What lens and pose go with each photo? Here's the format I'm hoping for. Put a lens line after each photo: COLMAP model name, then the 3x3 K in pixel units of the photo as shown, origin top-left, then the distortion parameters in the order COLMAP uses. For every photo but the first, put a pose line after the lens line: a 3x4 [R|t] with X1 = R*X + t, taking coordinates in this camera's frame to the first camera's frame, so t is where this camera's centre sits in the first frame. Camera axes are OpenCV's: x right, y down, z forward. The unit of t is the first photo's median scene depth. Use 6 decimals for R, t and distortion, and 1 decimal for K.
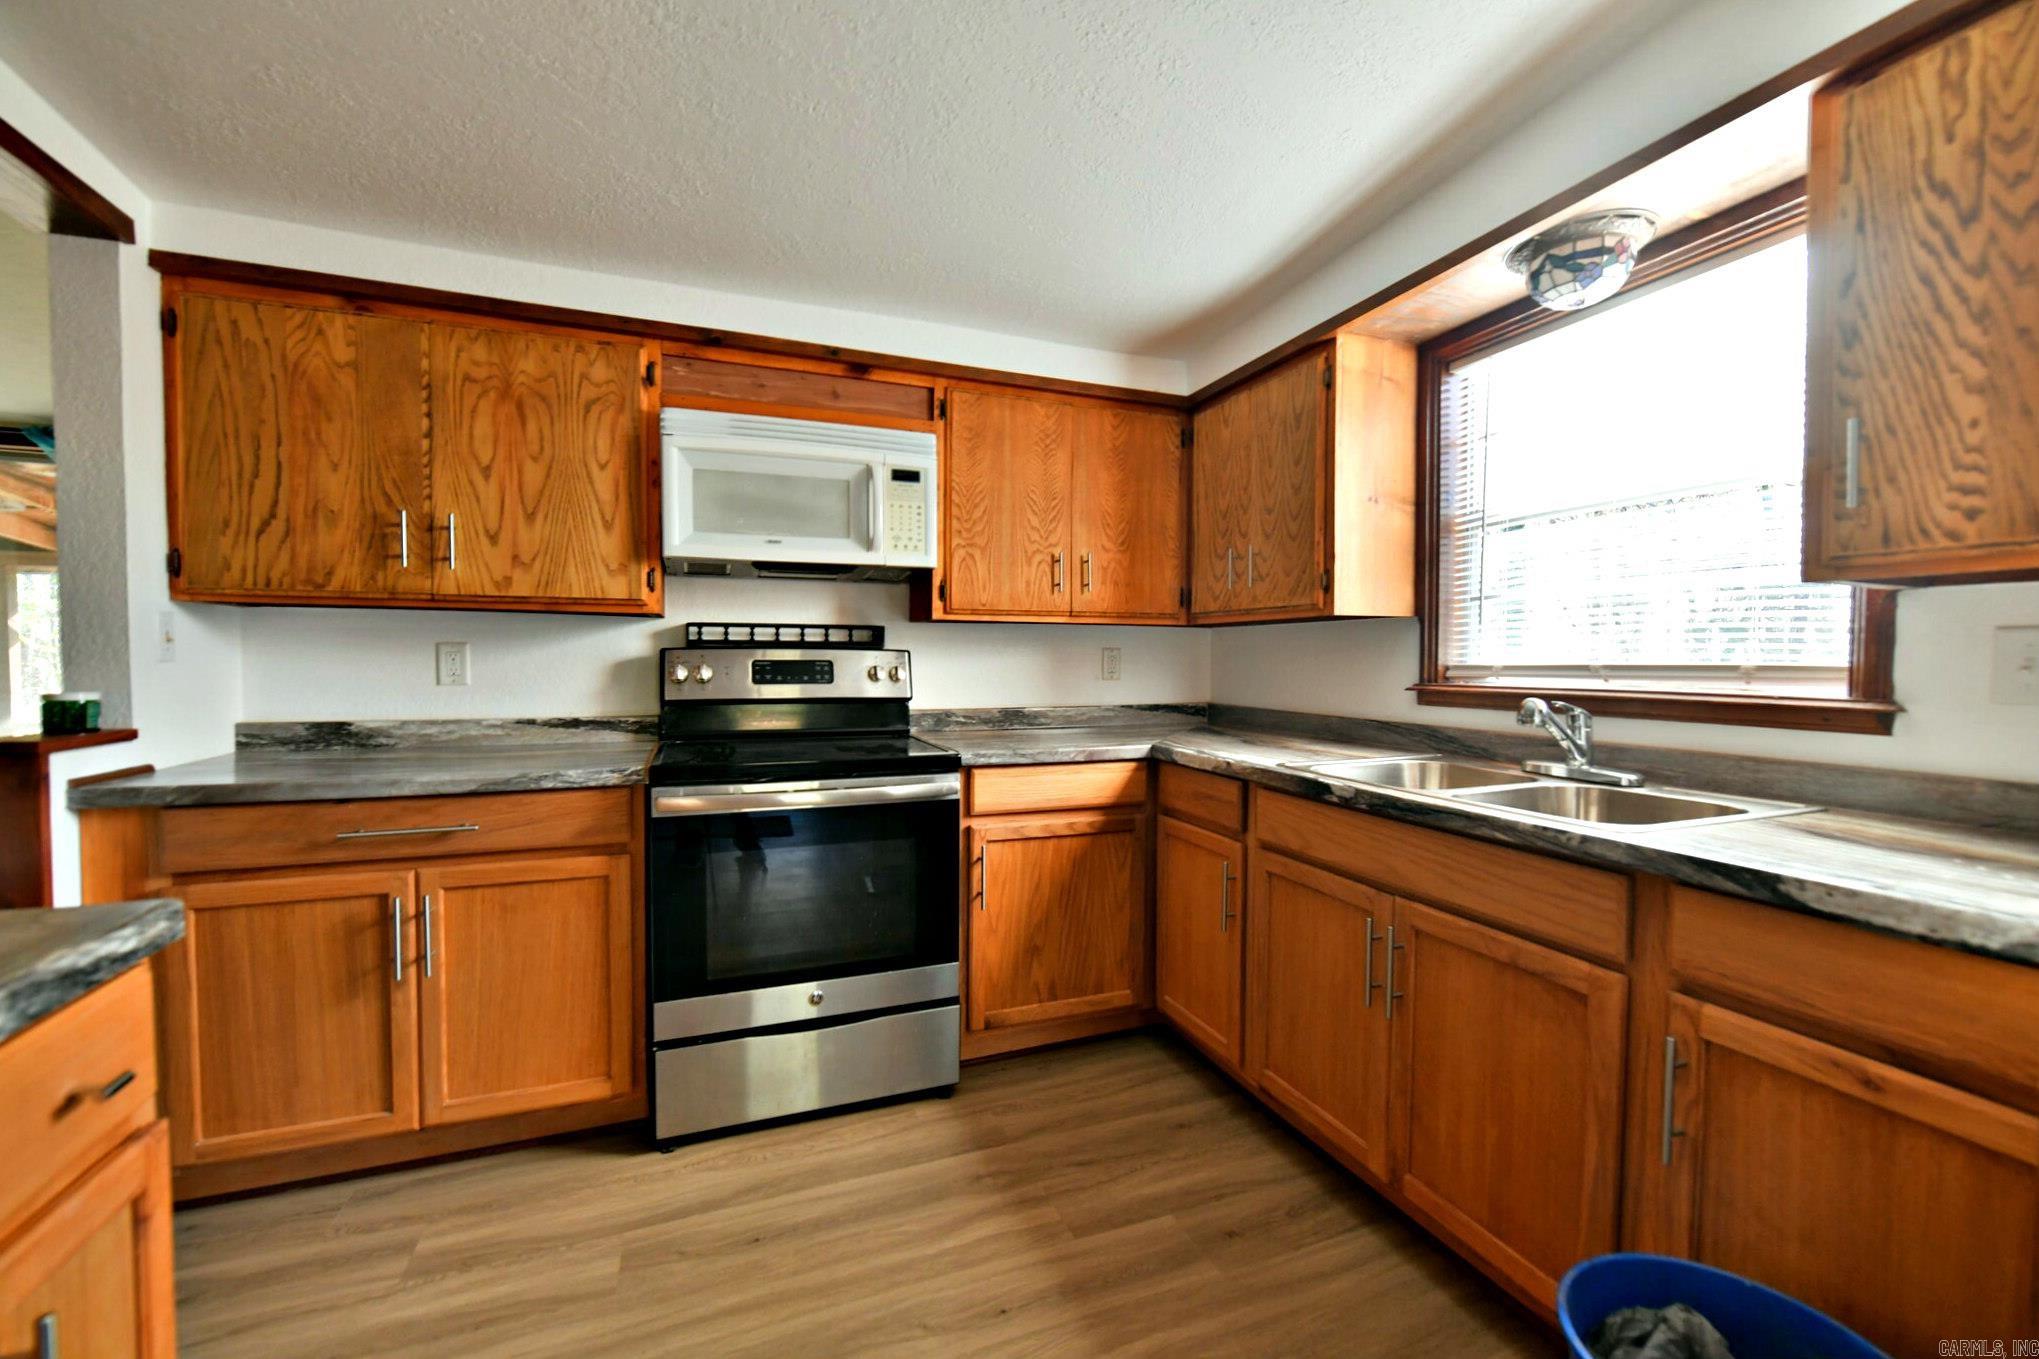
lens RADIAL K [[812.9, 0, 1016.3], [0, 812.9, 680.3], [0, 0, 1]] dist [-0.007993, -0.000119]
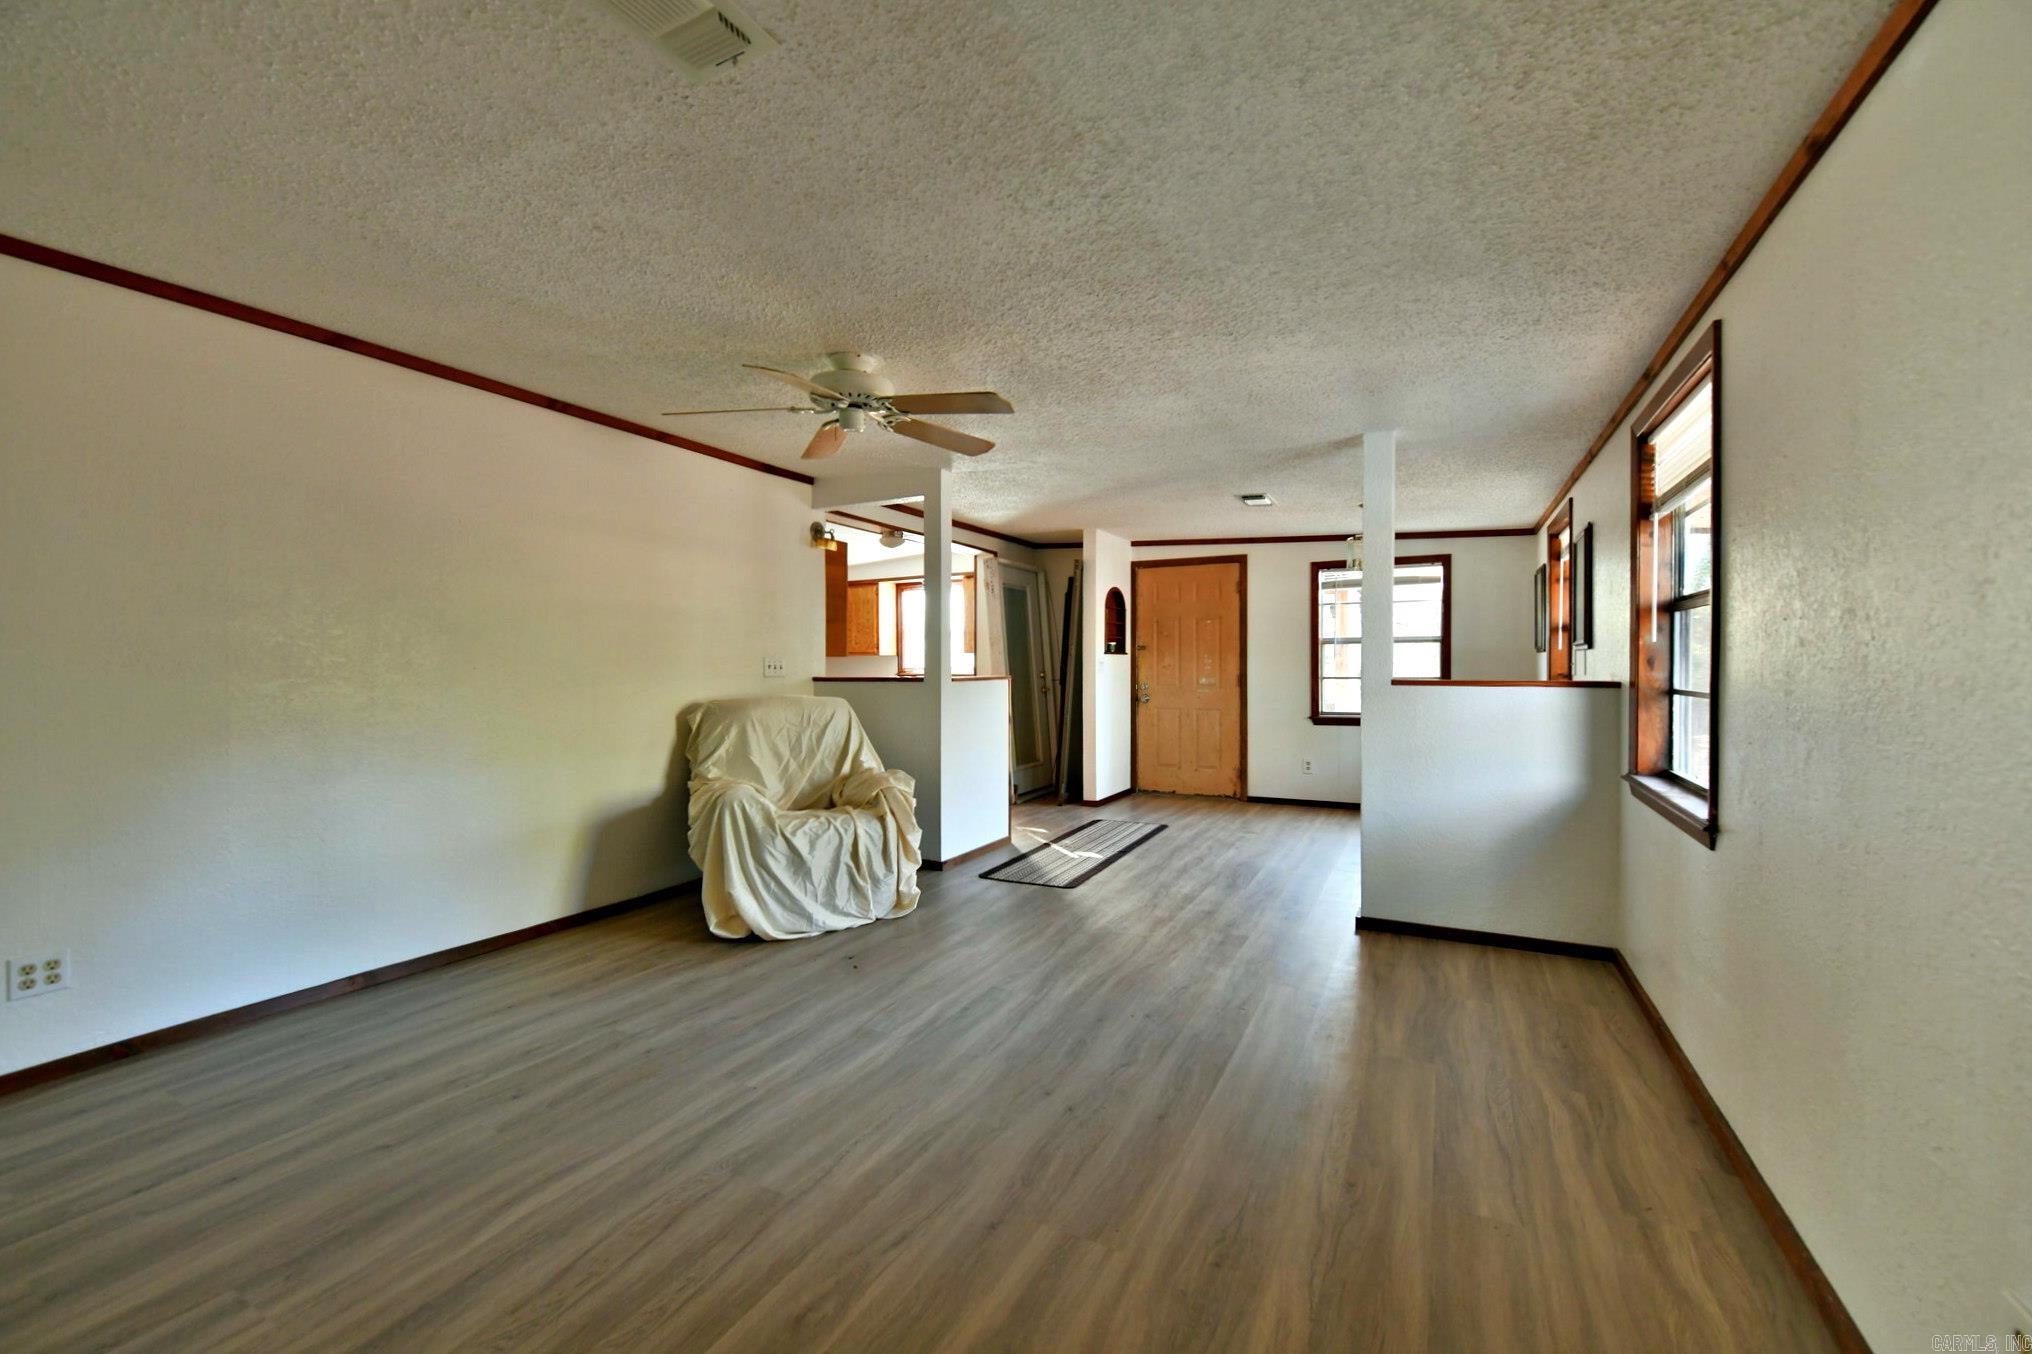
lens RADIAL K [[817.4, 0, 1014.8], [0, 817.4, 679.8], [0, 0, 1]] dist [-0.010955, -0.000487]
pose [[0.750722, -0.015929, 0.660426, -1.618638], [0.025426, 0.999665, -0.004792, 0.065861], [-0.660128, 0.020389, 0.750876, -2.233409]]
